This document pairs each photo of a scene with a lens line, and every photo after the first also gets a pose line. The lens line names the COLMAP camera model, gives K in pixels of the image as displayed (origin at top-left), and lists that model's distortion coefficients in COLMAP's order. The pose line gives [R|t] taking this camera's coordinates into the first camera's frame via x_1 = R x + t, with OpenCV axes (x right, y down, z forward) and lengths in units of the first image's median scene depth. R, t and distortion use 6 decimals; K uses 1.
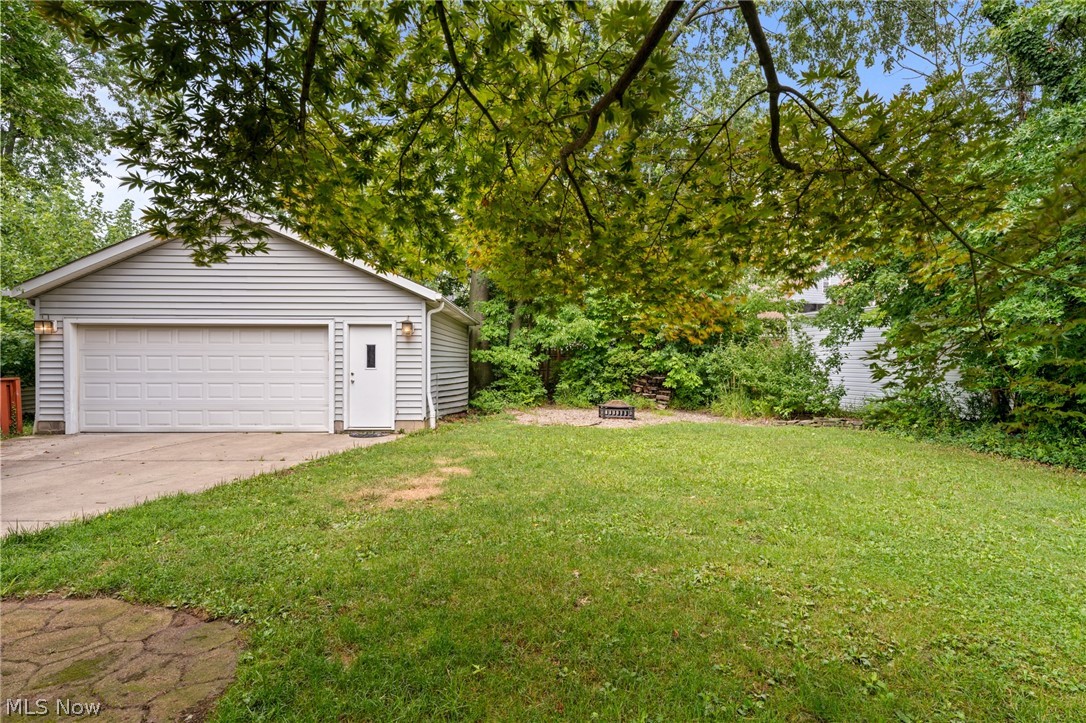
lens RADIAL K [[546.5, 0, 540.8], [0, 546.5, 360.9], [0, 0, 1]] dist [-0.001842, -0.000248]
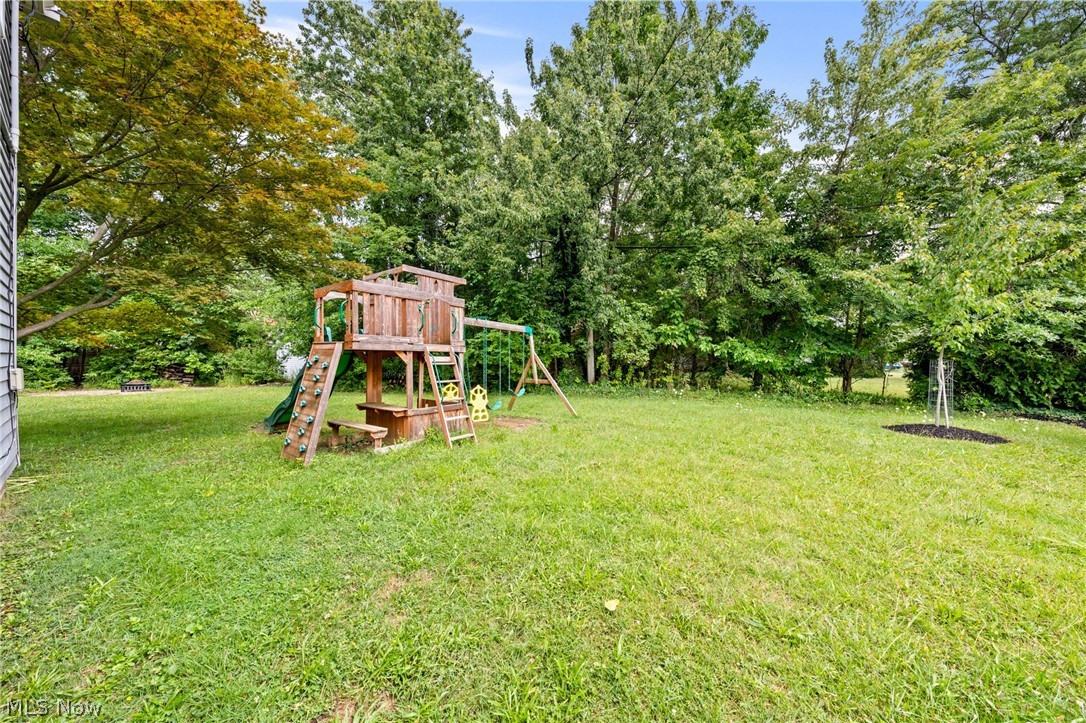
lens RADIAL K [[366.1, 0, 543.8], [0, 366.1, 363.6], [0, 0, 1]] dist [0.000434, 0.000040]
pose [[0.648061, -0.009027, 0.761535, 0.081467], [0.004064, 0.999957, 0.008395, 0.014290], [-0.761578, -0.002346, 0.648069, -0.541070]]
